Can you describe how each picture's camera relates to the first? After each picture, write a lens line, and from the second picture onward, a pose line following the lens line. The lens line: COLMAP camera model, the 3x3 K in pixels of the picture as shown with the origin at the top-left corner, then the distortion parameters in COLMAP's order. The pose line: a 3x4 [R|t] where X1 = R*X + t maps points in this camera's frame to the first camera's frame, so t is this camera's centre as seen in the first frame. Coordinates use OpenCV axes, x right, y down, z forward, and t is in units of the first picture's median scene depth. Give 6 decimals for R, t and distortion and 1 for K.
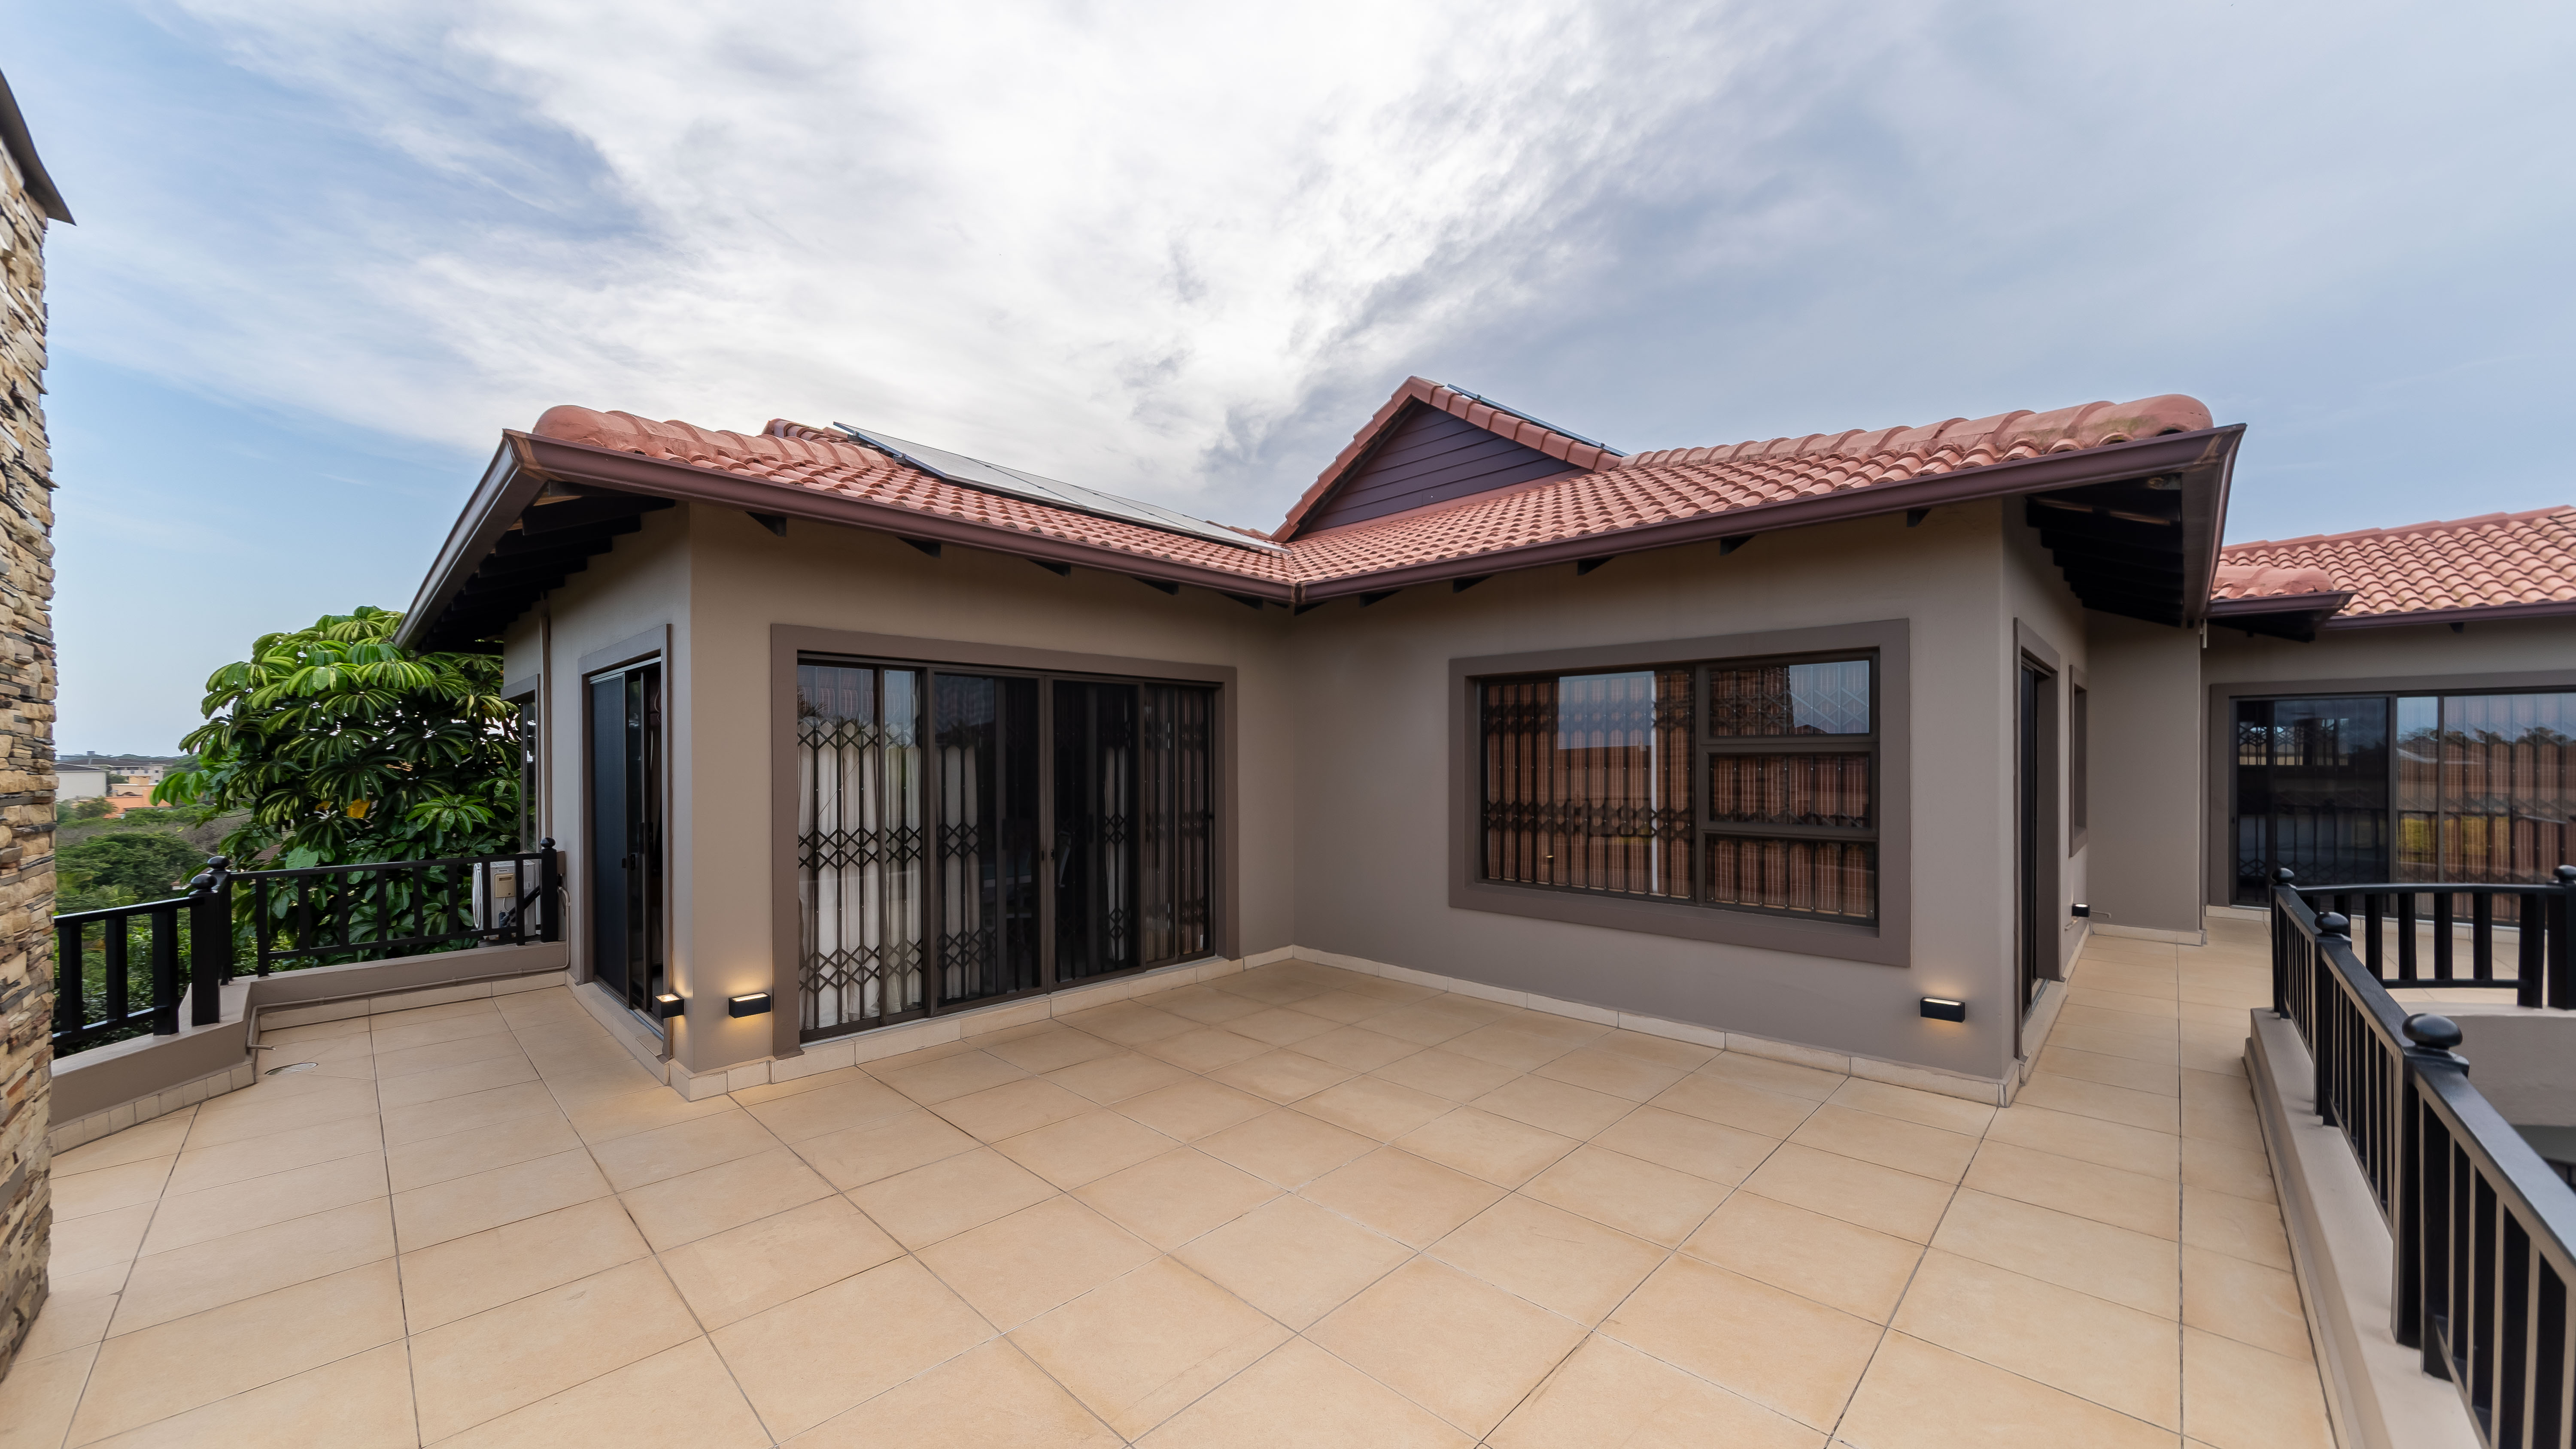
lens RADIAL K [[920.0, 0, 1276.9], [0, 920.0, 758.2], [0, 0, 1]] dist [0.002468, 0.000498]
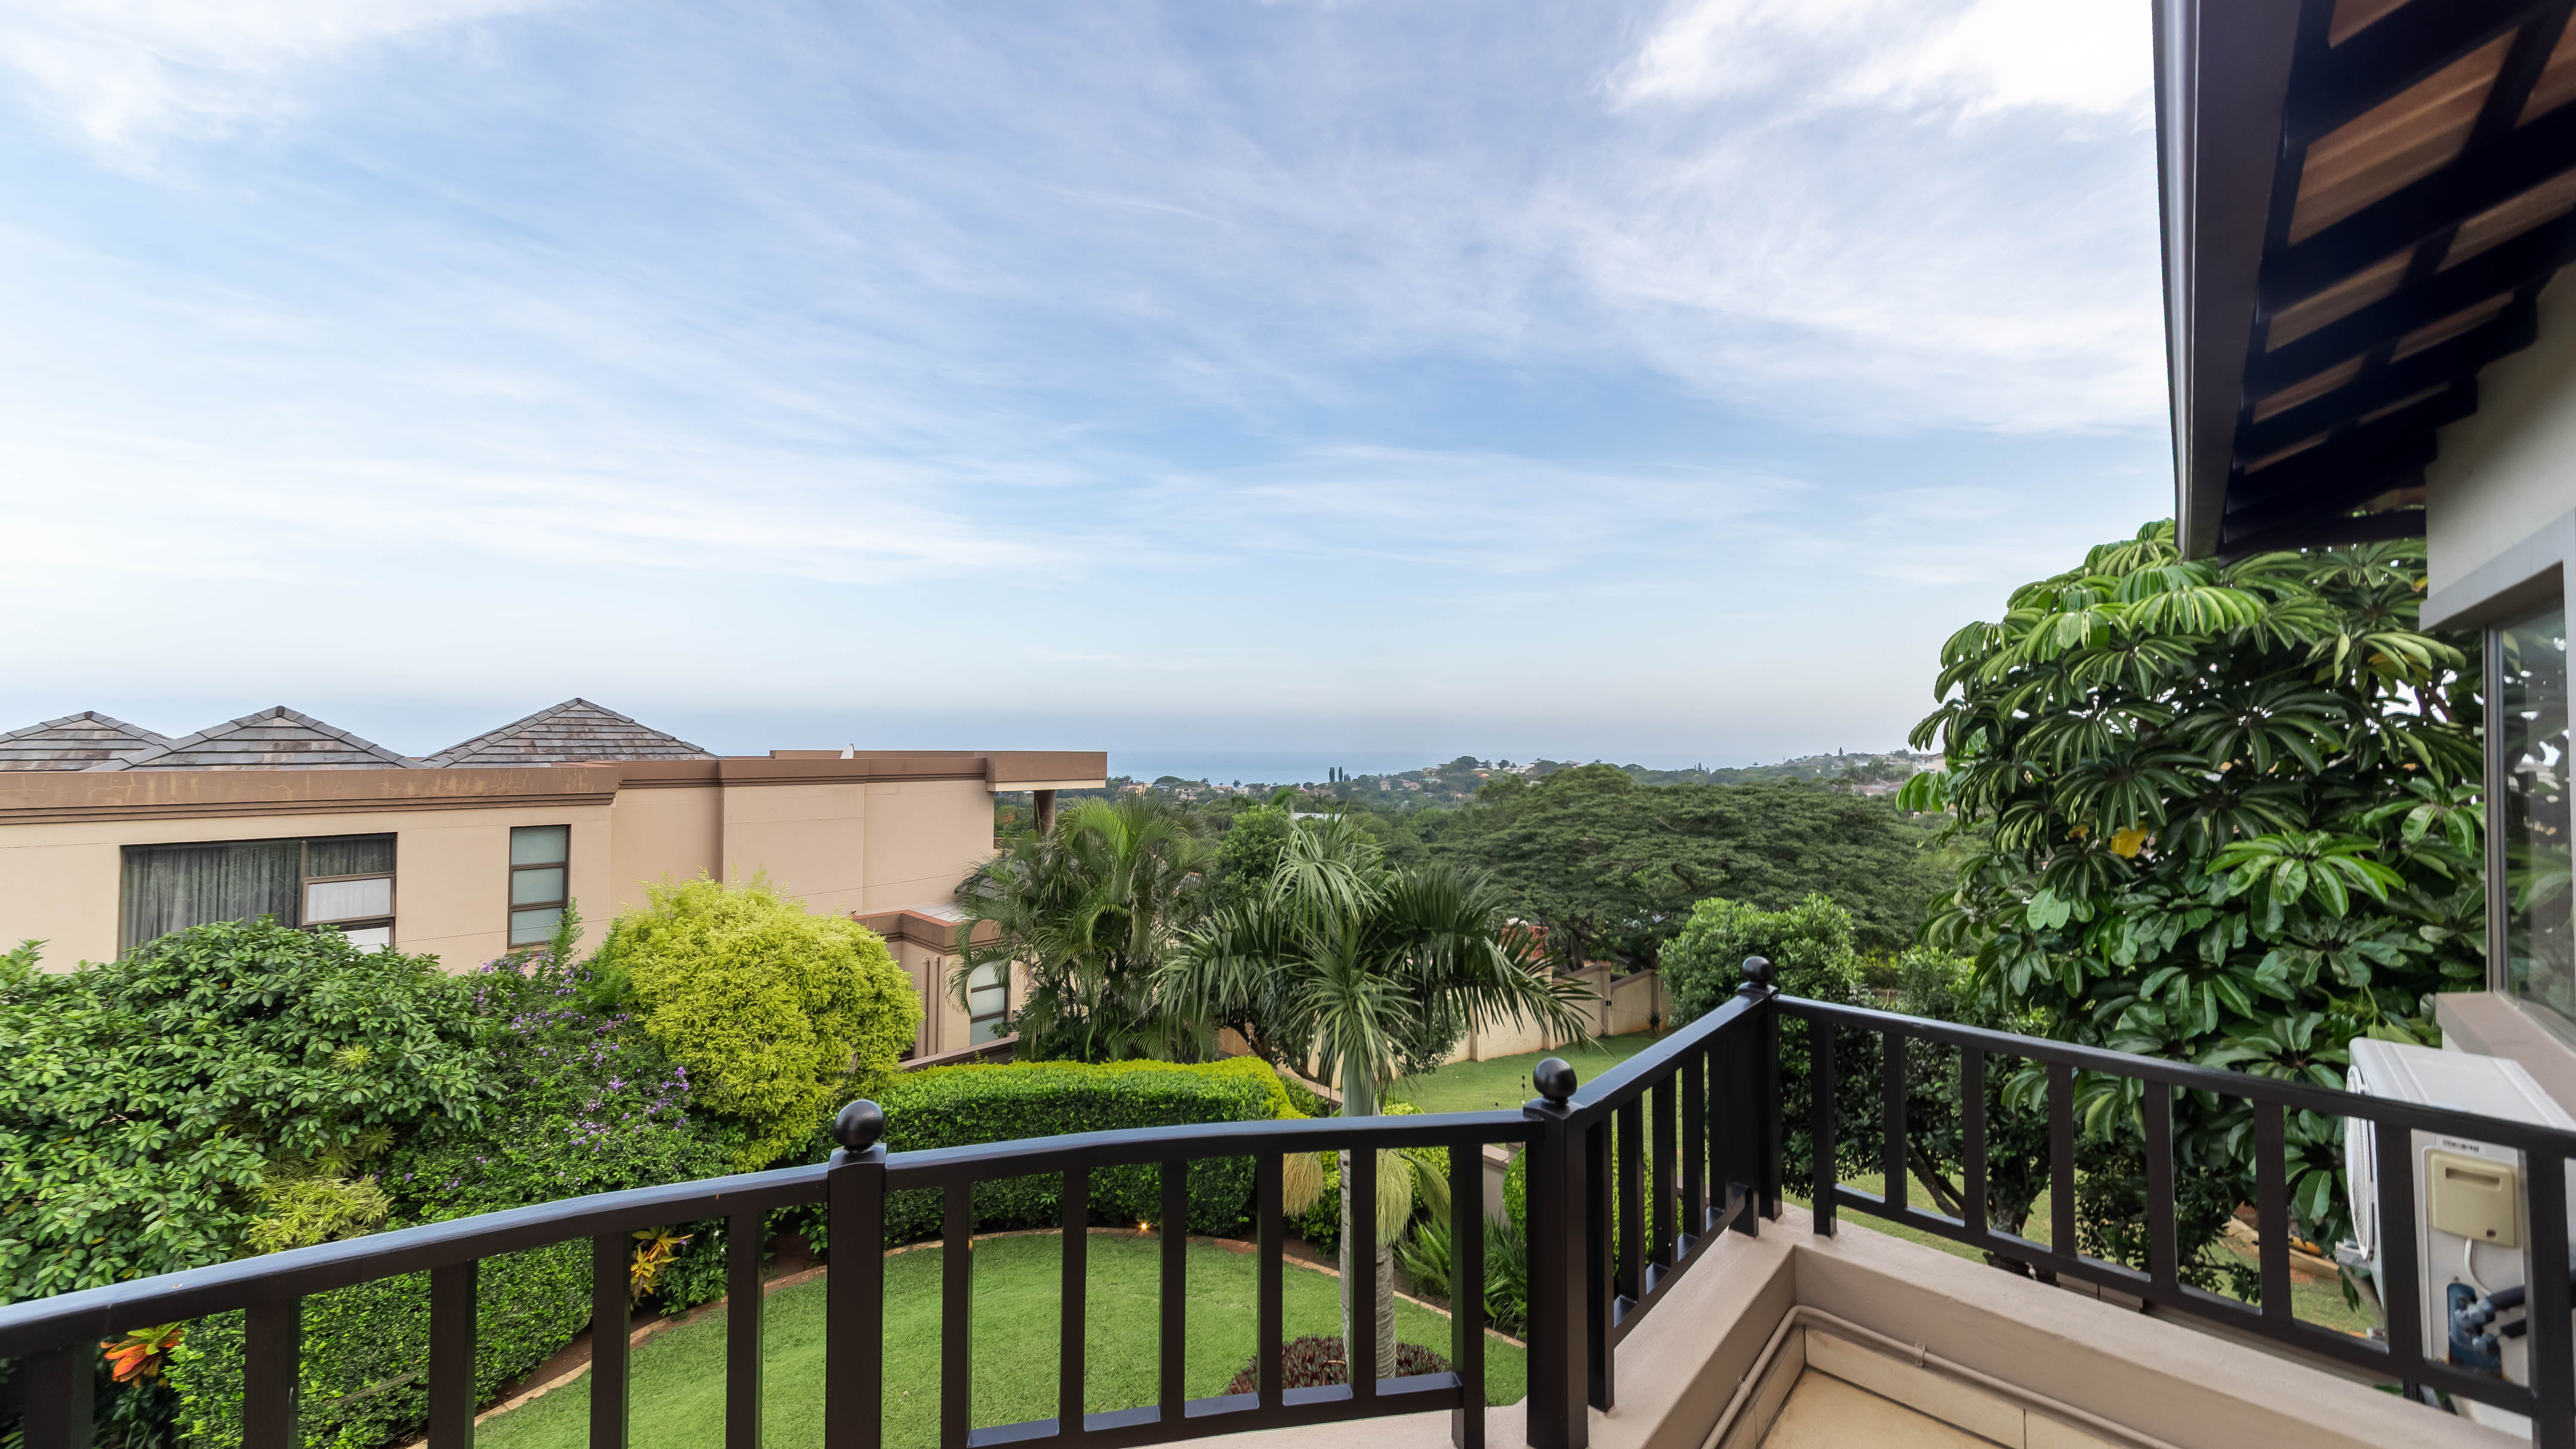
lens RADIAL K [[920.0, 0, 1267.0], [0, 920.0, 731.9], [0, 0, 1]] dist [0.002468, 0.000498]
pose [[-0.013853, -0.018669, -0.999730, -0.382294], [-0.010213, 0.999776, -0.018529, 0.000549], [0.999852, 0.009954, -0.014040, 0.443031]]
